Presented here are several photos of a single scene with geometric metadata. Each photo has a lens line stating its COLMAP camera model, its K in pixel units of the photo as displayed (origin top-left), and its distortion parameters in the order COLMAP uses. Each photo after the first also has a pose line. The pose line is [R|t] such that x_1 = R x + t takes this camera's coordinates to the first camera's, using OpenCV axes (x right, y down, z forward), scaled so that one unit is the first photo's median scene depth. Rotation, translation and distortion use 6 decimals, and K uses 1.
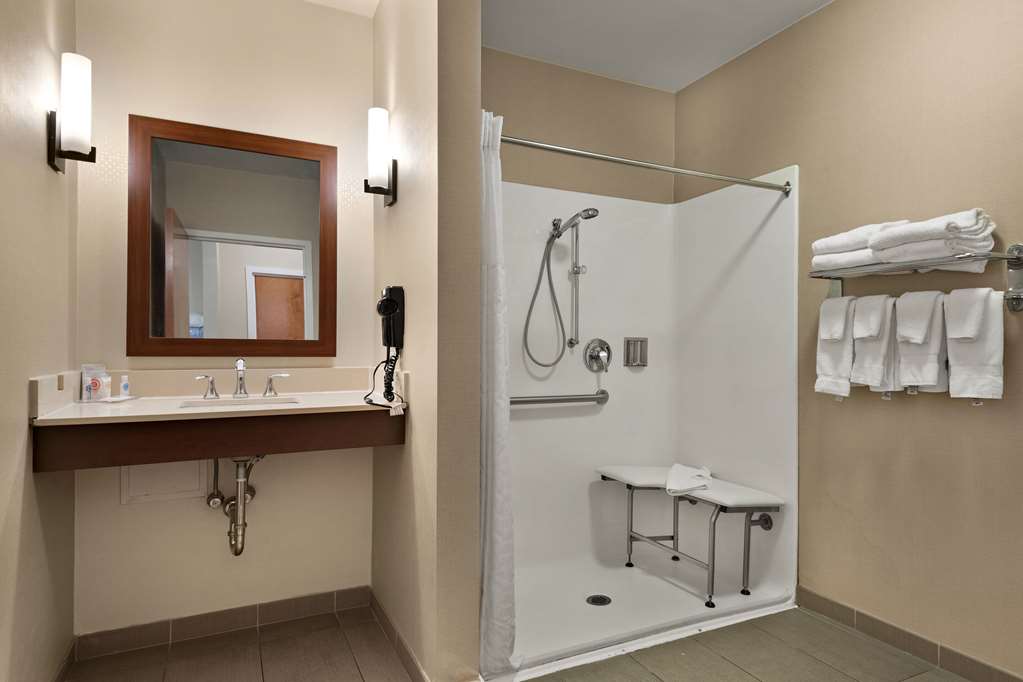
lens RADIAL K [[580.4, 0, 508.4], [0, 580.4, 342.7], [0, 0, 1]] dist [0.003525, 0.001203]
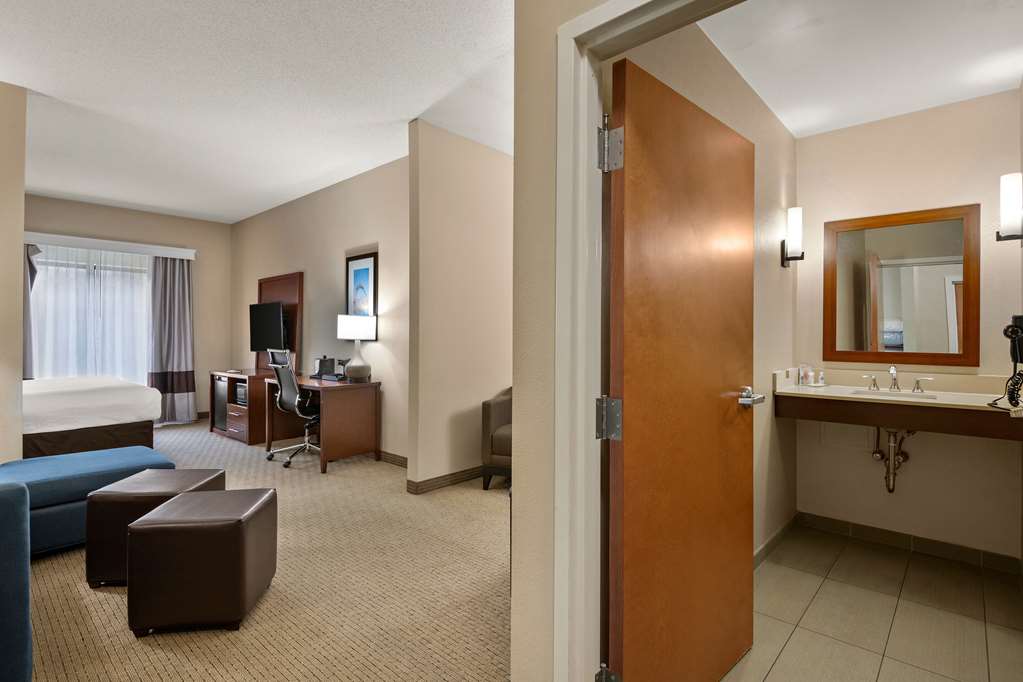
lens RADIAL K [[504.3, 0, 517.2], [0, 504.3, 334.1], [0, 0, 1]] dist [0.002757, -0.009324]
pose [[0.378542, -0.001827, -0.925582, 0.403067], [0.002867, 0.999996, -0.000802, -0.059249], [0.925580, -0.002350, 0.378546, -0.430861]]
